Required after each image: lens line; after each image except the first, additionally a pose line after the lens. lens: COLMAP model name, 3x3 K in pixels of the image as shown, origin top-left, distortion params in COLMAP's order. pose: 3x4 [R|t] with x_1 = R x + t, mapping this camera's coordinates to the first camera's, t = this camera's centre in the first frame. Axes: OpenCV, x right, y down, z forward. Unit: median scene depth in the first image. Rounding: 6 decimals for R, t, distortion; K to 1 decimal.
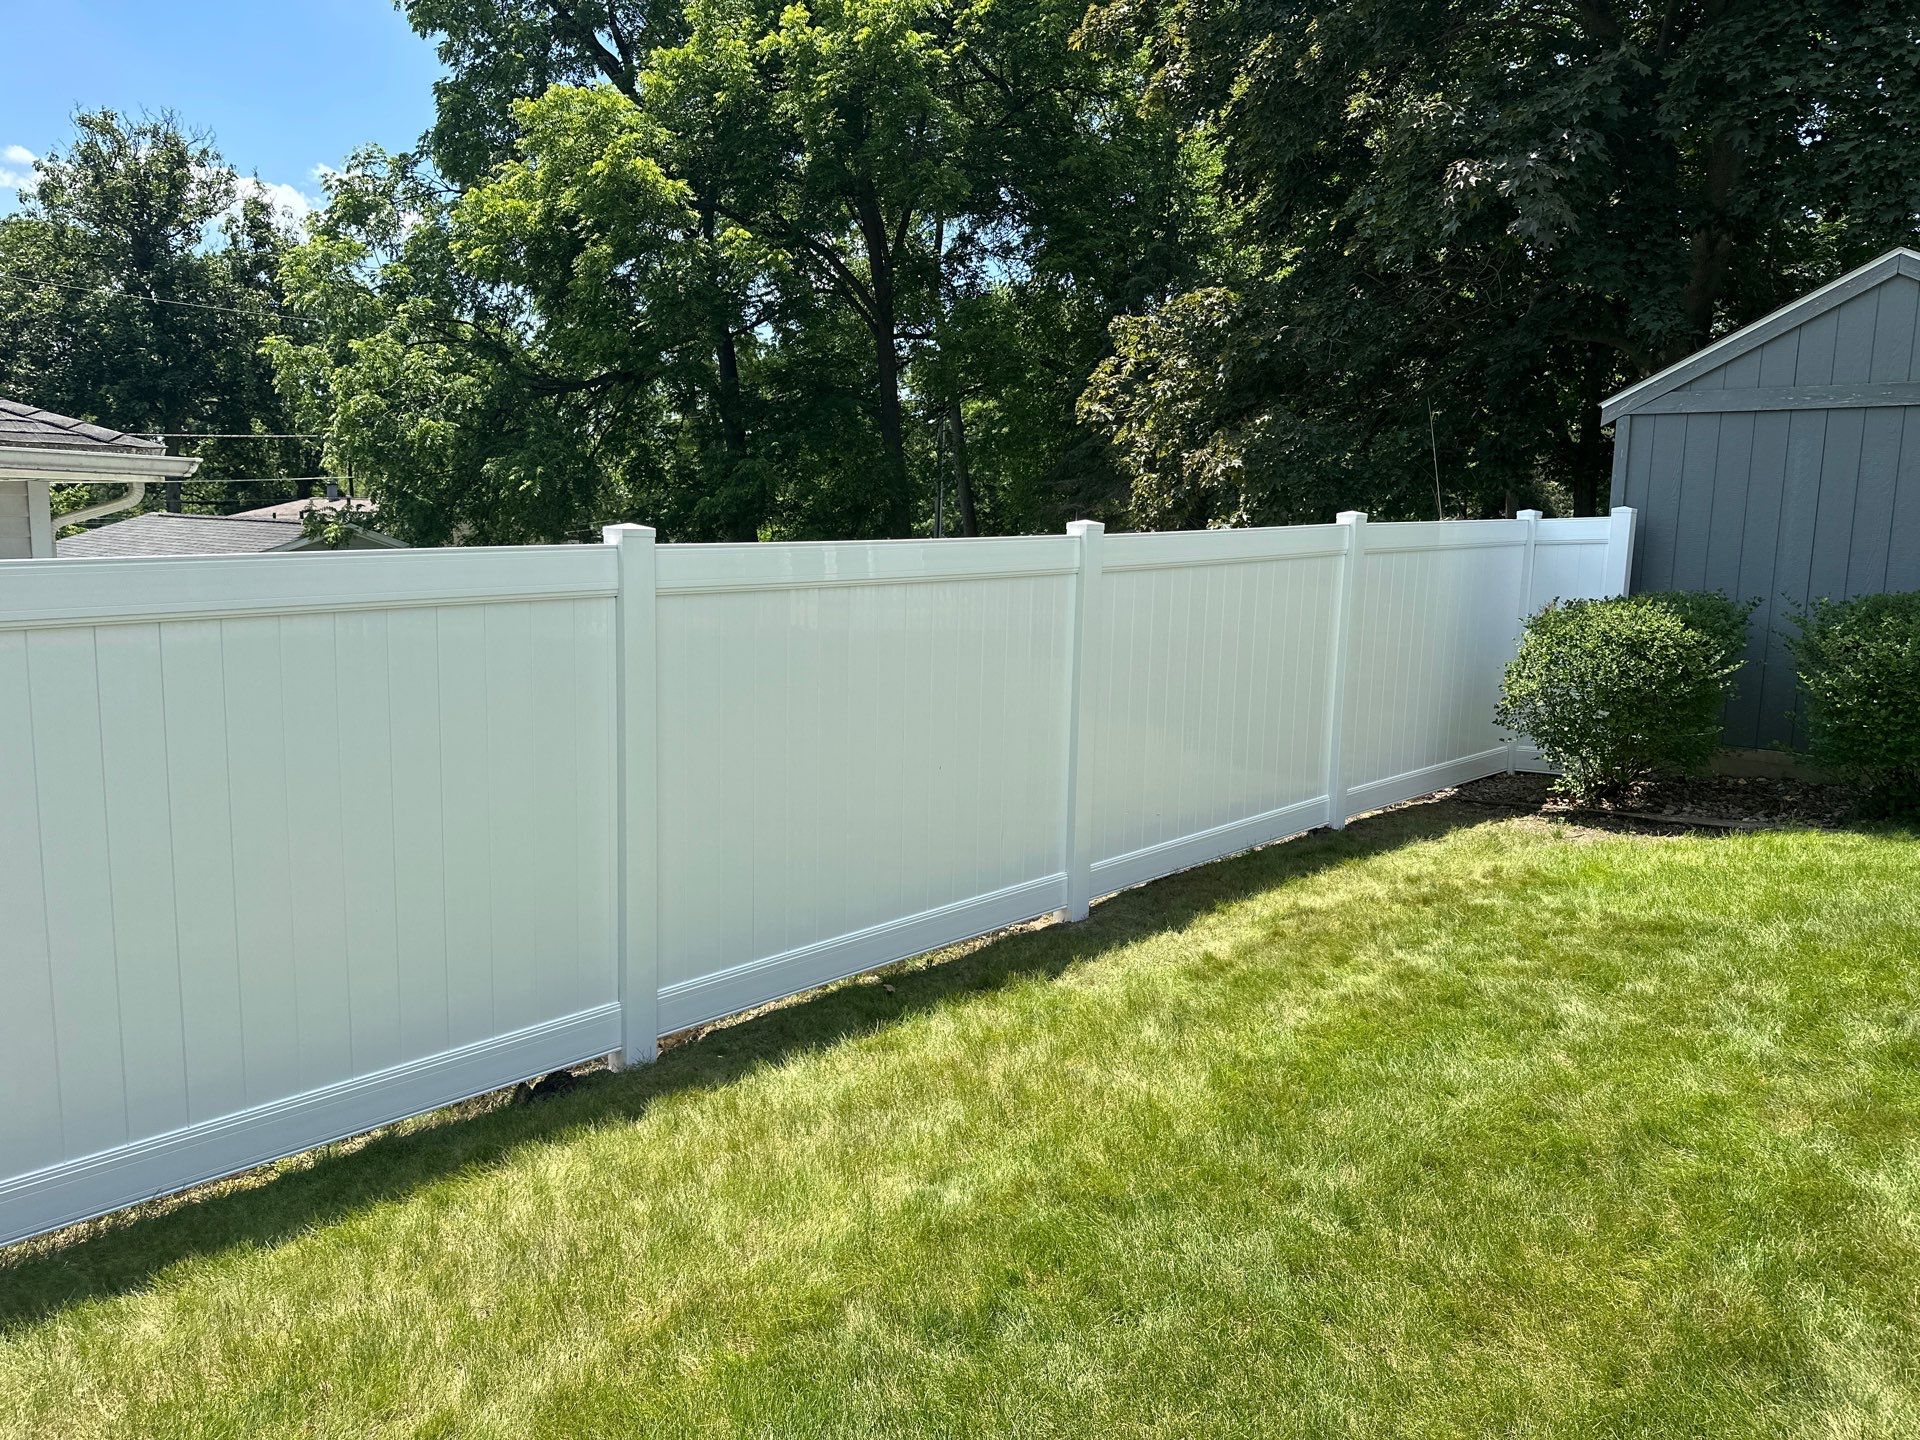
lens RADIAL K [[1320.1, 0, 959.2], [0, 1320.1, 756.7], [0, 0, 1]] dist [0.003854, -0.008762]
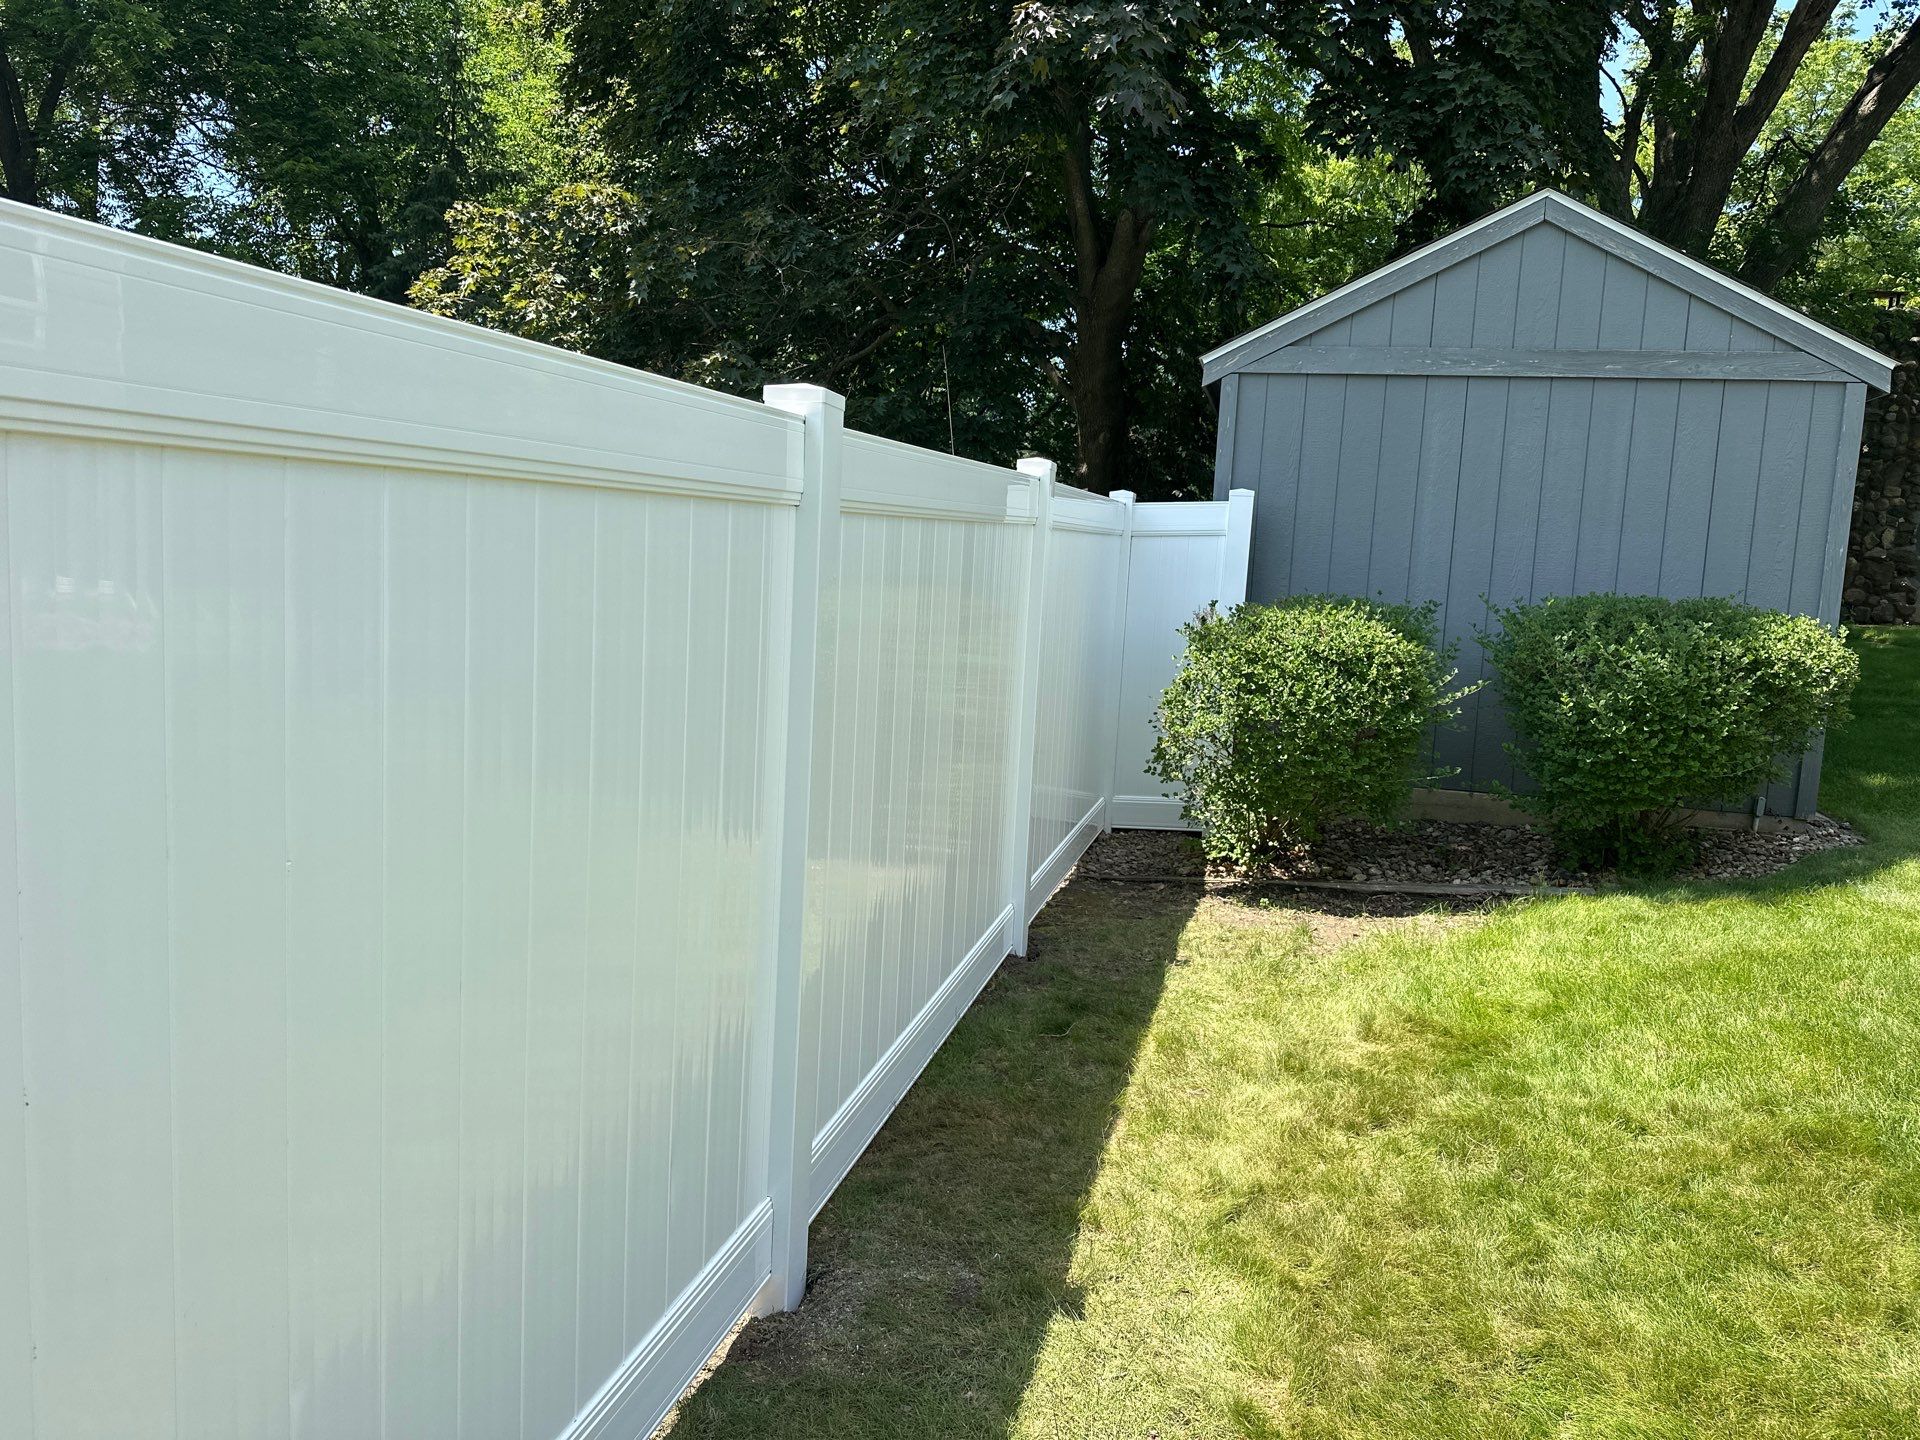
lens RADIAL K [[1318.8, 0, 954.2], [0, 1318.8, 754.6], [0, 0, 1]] dist [0.009604, -0.014297]
pose [[0.847040, -0.048598, 0.529302, -0.069282], [0.061010, 0.998119, -0.005990, -0.040658], [-0.528016, 0.037367, 0.848412, 0.473668]]
